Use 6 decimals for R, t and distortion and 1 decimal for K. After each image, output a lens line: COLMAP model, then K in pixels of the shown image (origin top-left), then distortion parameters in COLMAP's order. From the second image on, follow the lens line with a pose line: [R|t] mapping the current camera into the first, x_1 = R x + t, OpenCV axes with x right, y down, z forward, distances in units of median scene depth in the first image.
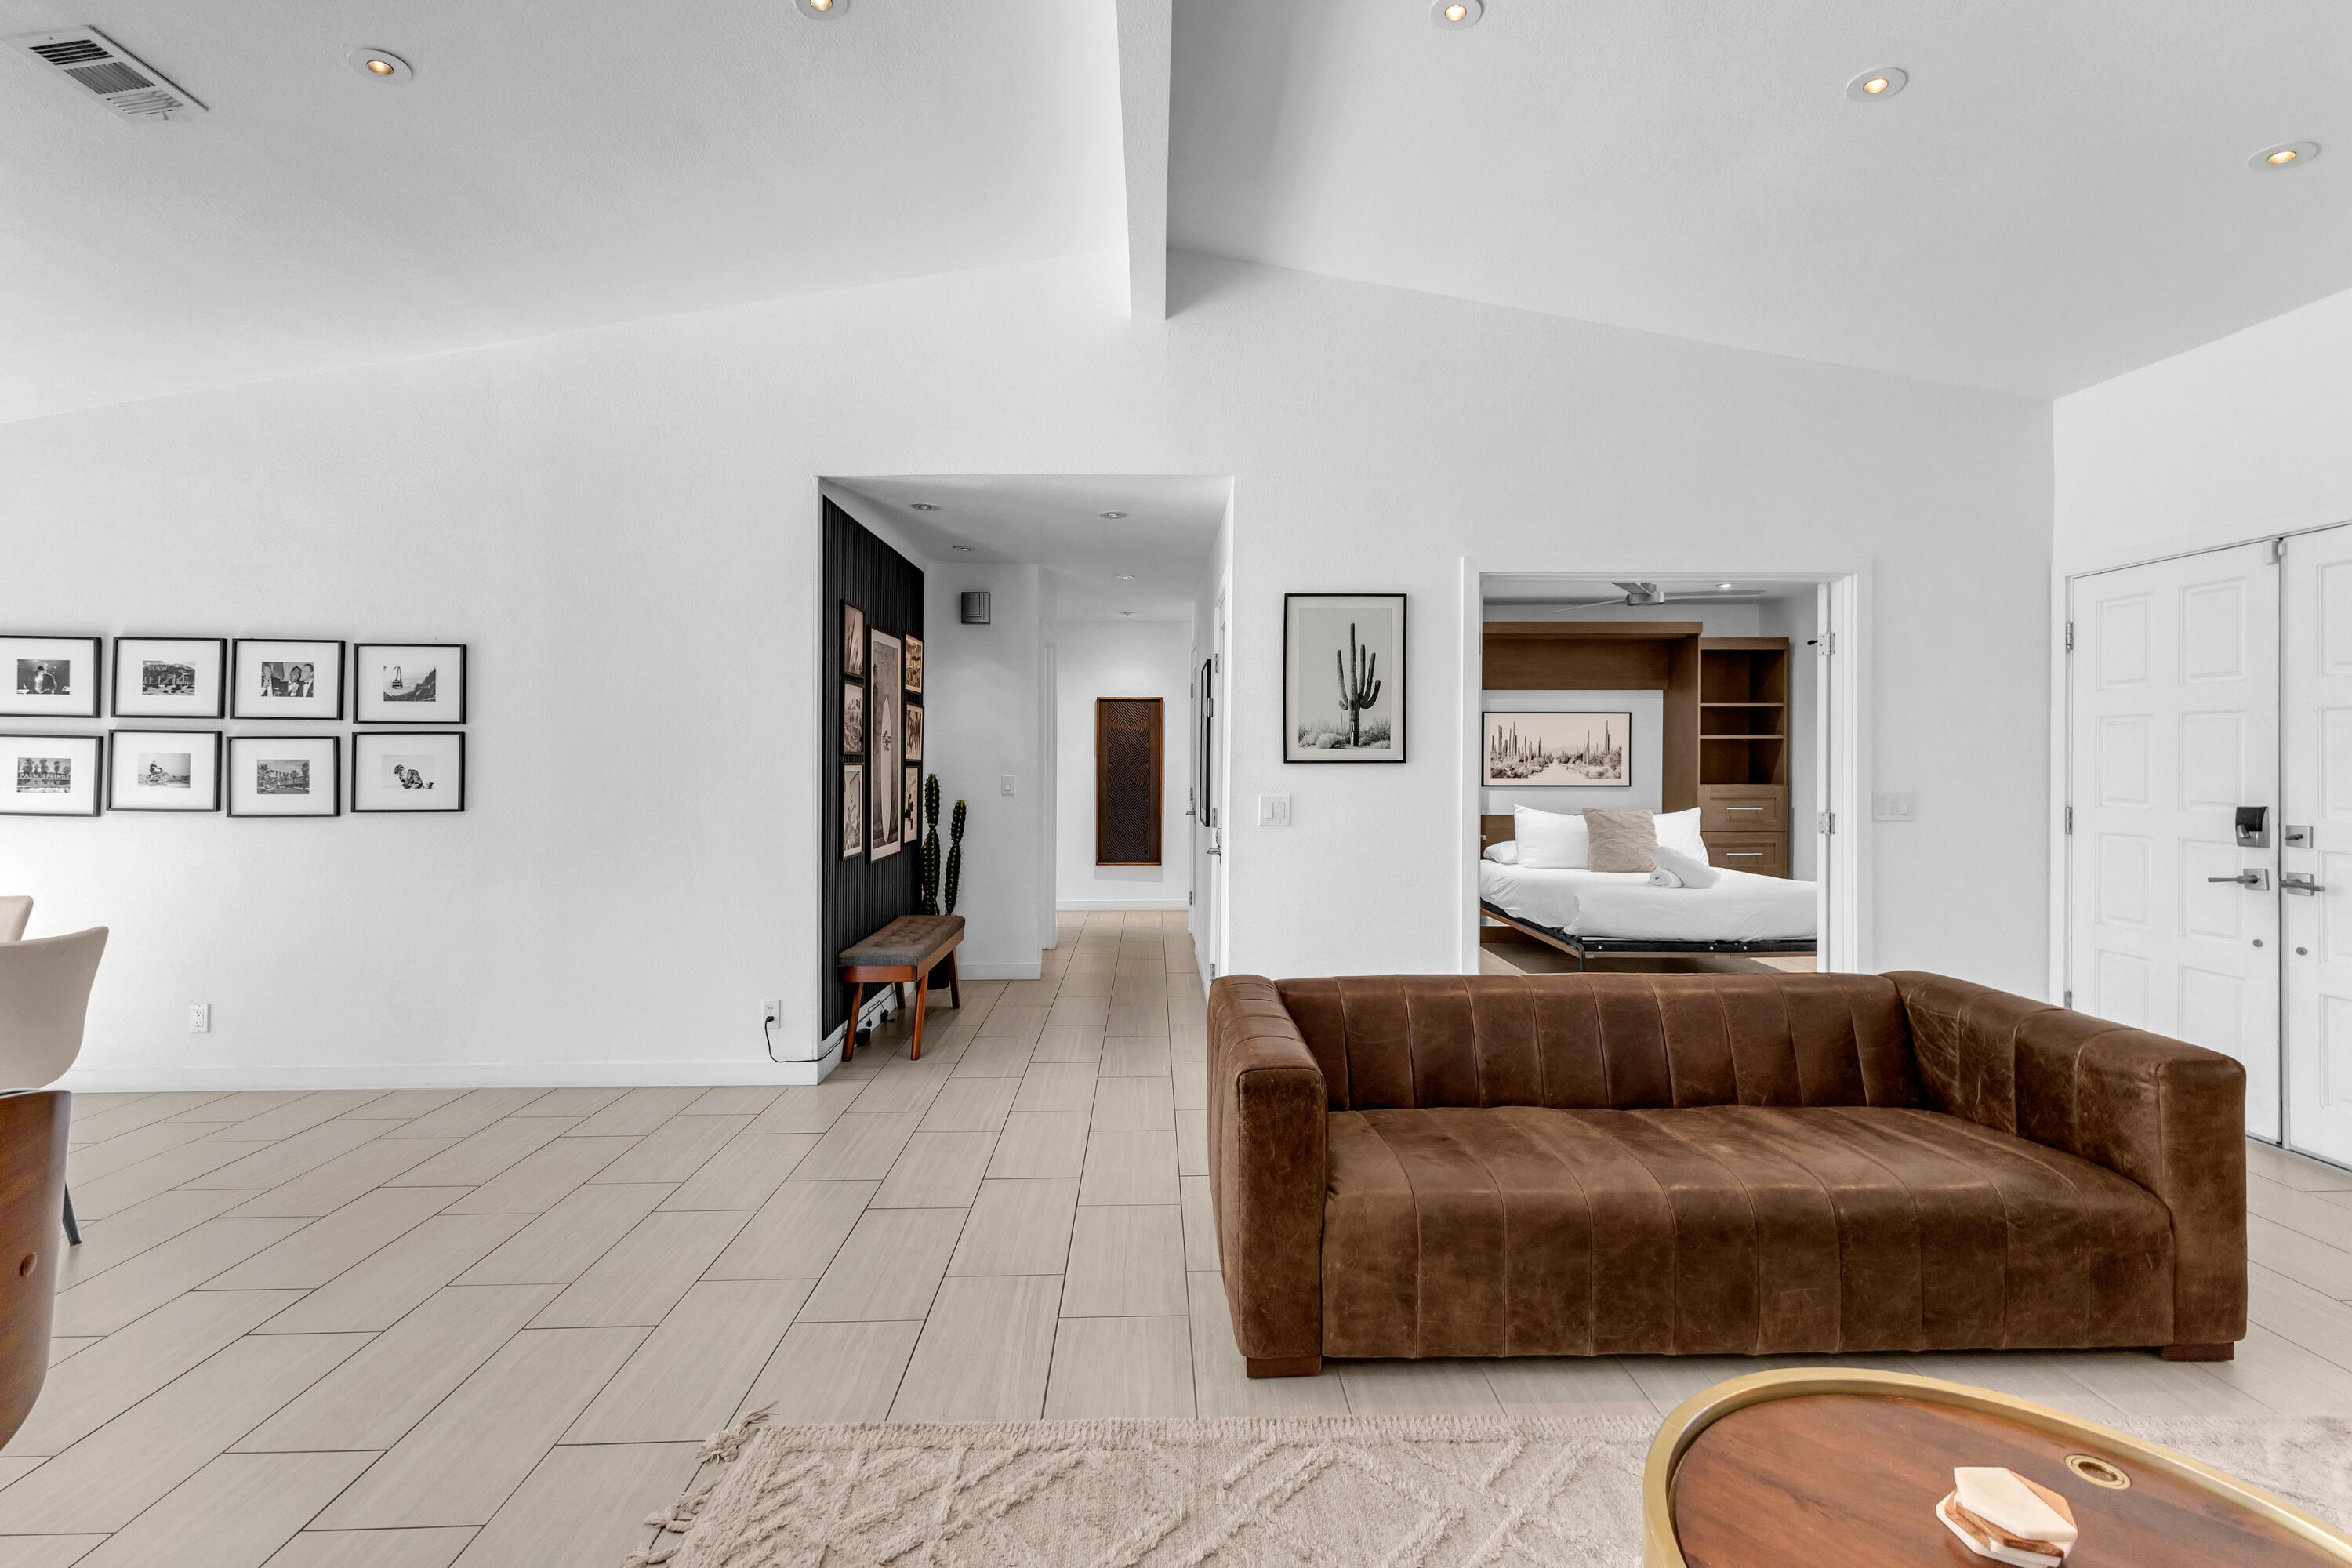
lens RADIAL K [[1023.7, 0, 1177.1], [0, 1023.7, 750.5], [0, 0, 1]] dist [0.014102, -0.004025]
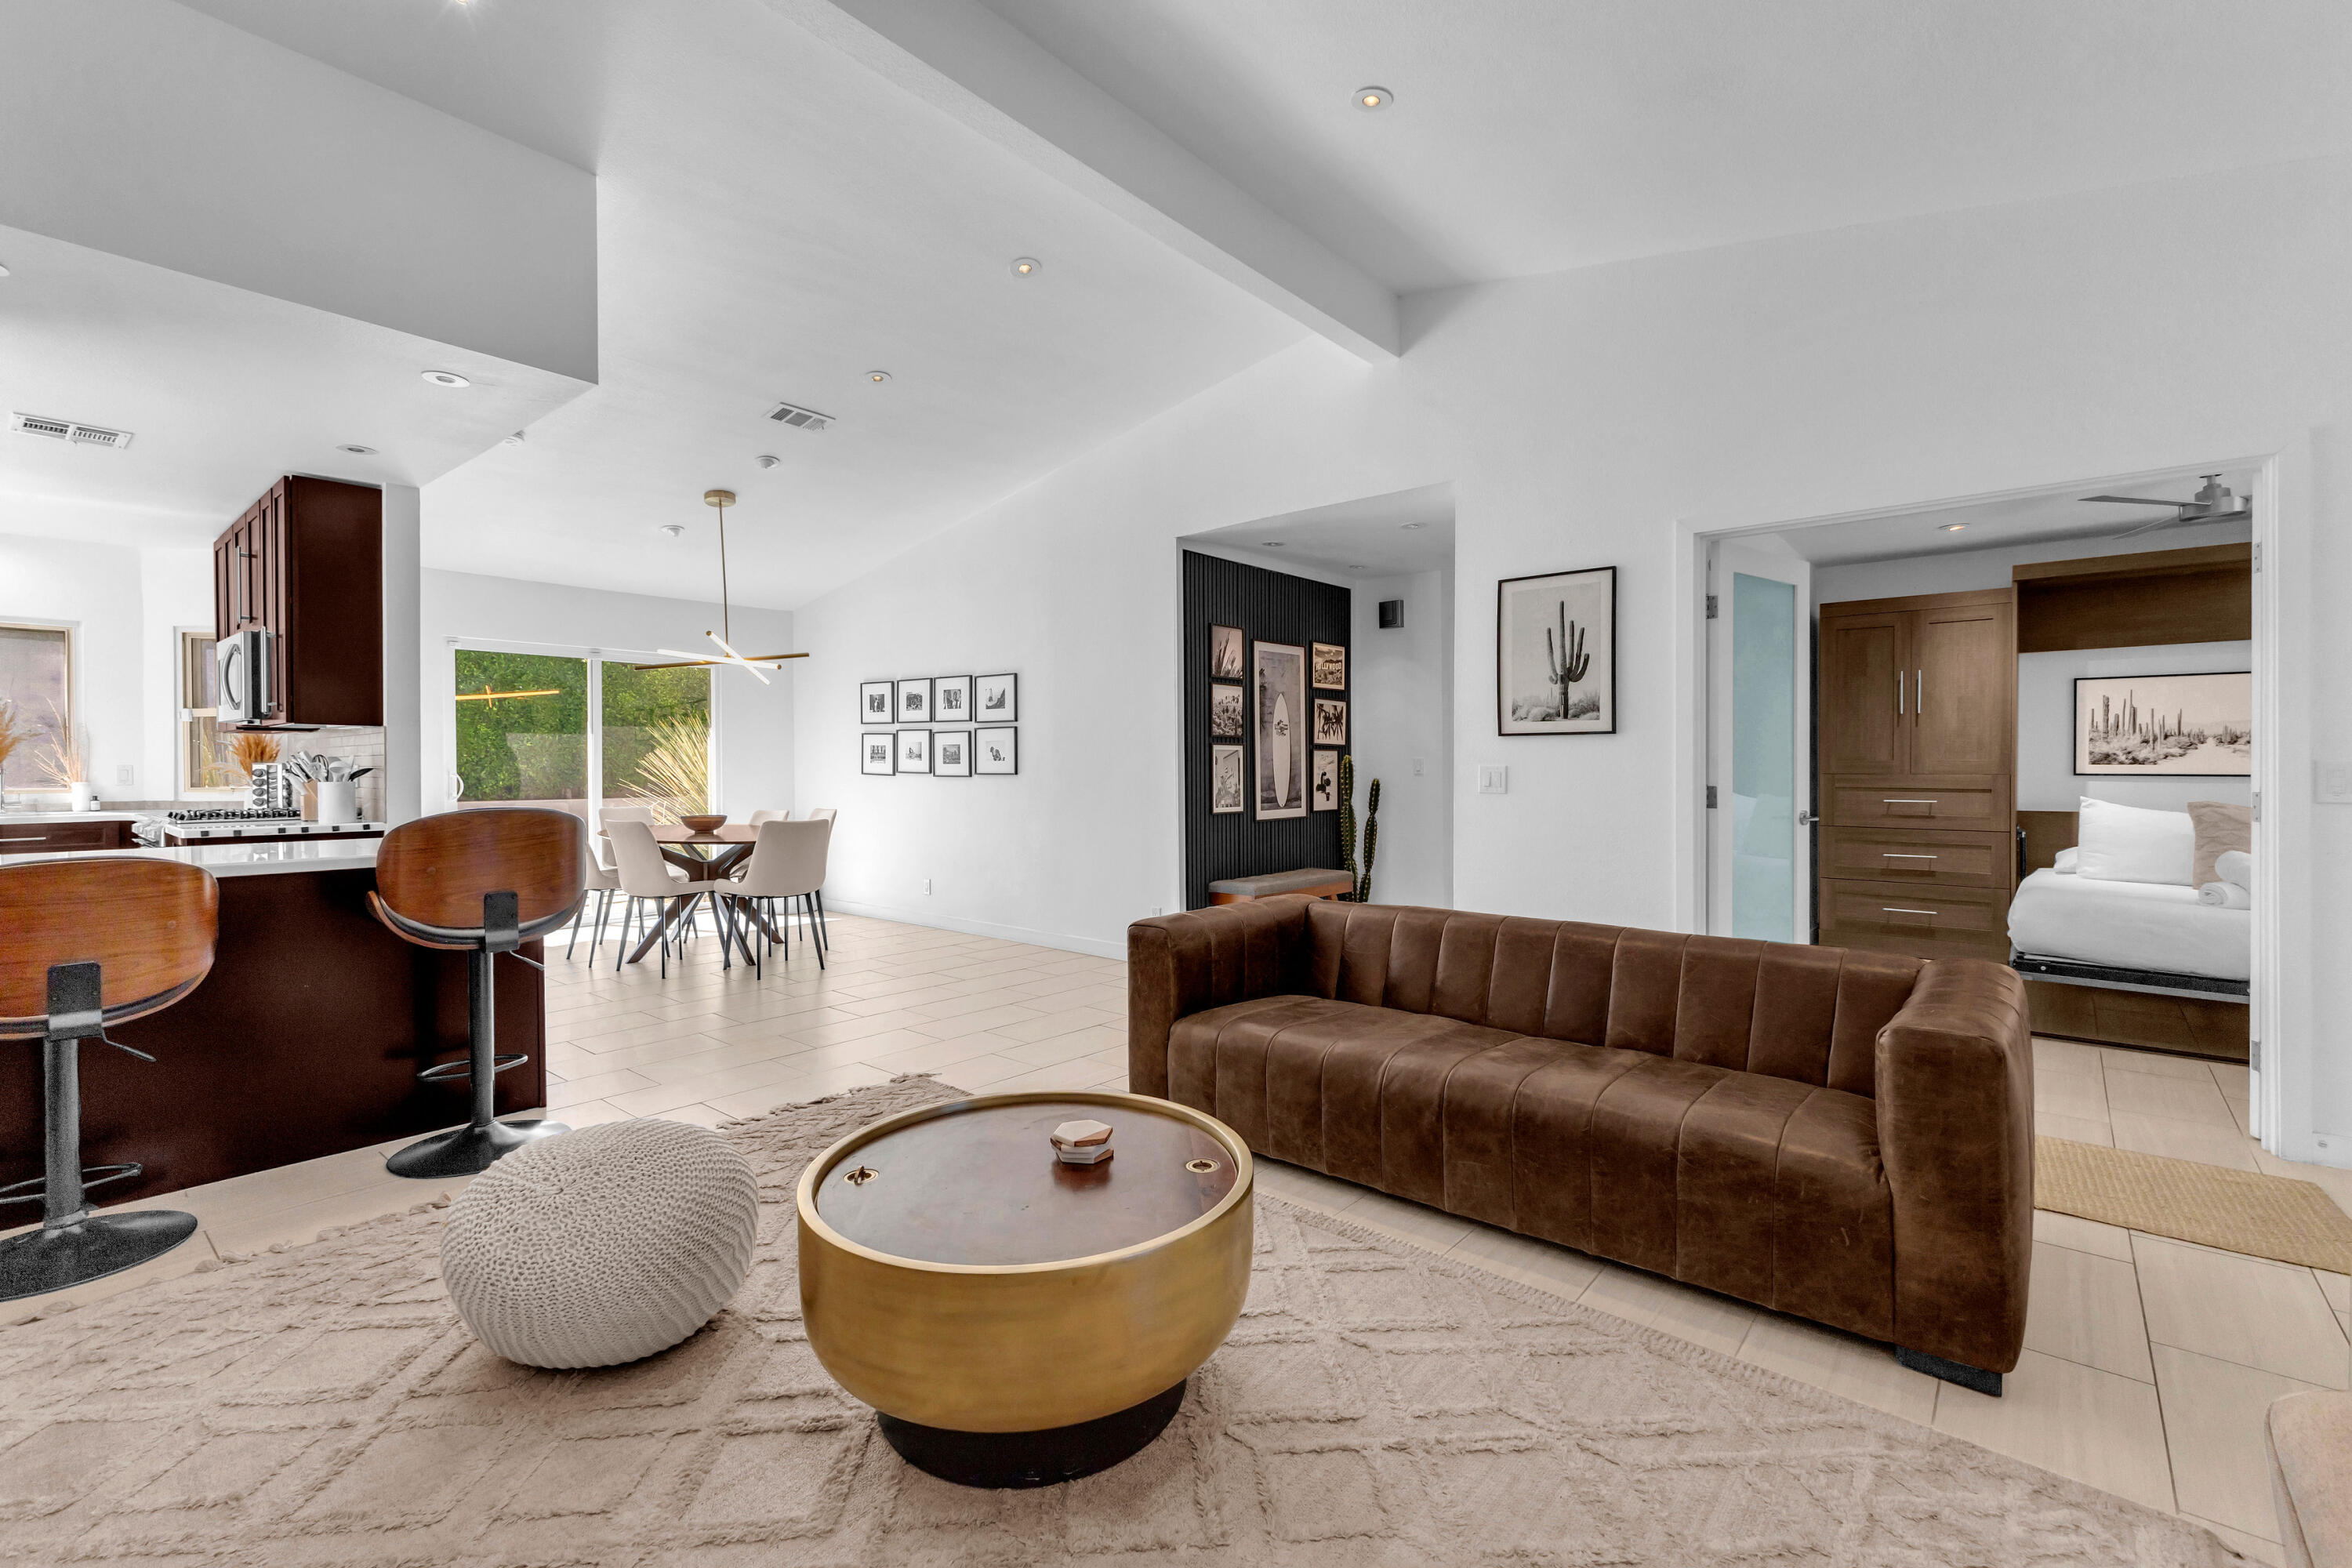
lens RADIAL K [[1023.7, 0, 1186.3], [0, 1023.7, 767.3], [0, 0, 1]] dist [0.014102, -0.004025]
pose [[0.743494, 0.000791, -0.668743, 0.603744], [0.005513, 0.999958, 0.007312, 0.036875], [0.668720, -0.009123, 0.743458, -0.035313]]
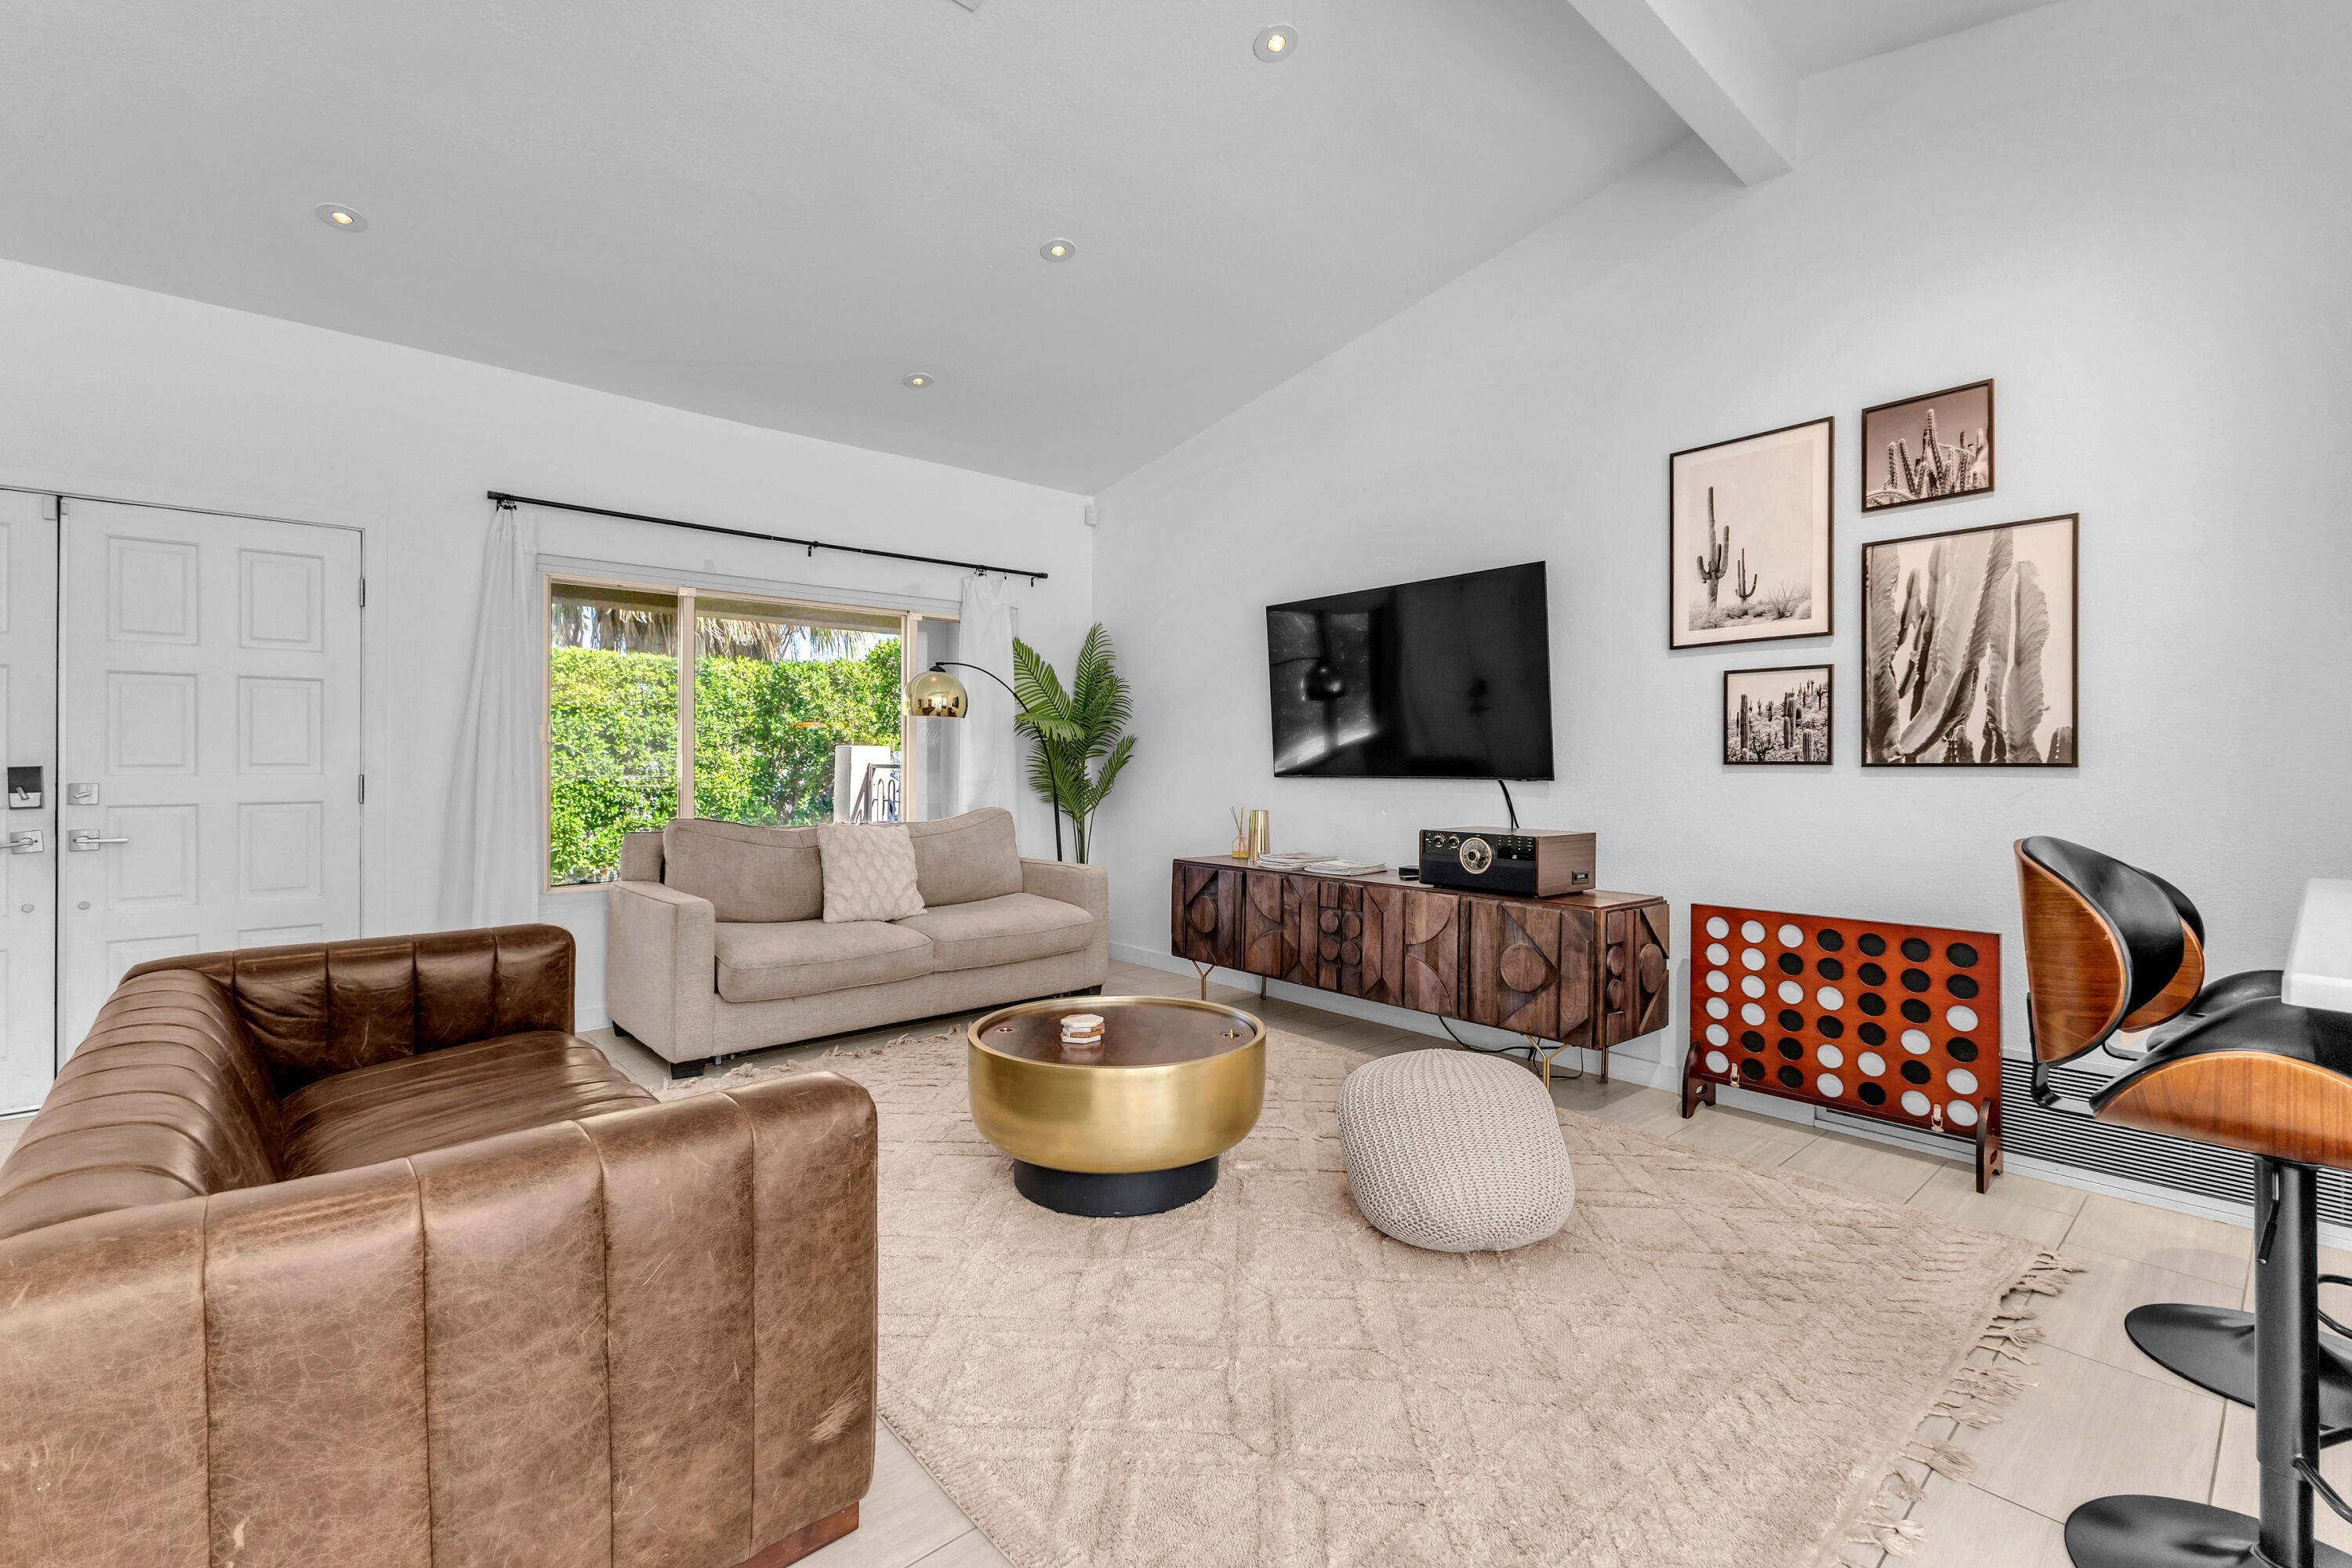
lens RADIAL K [[1023.7, 0, 1187.4], [0, 1023.7, 771.2], [0, 0, 1]] dist [0.014102, -0.004025]
pose [[-0.641825, -0.006283, 0.766826, -0.333310], [-0.005063, 0.999979, 0.003955, 0.042013], [-0.766835, -0.001344, -0.641843, 0.682419]]
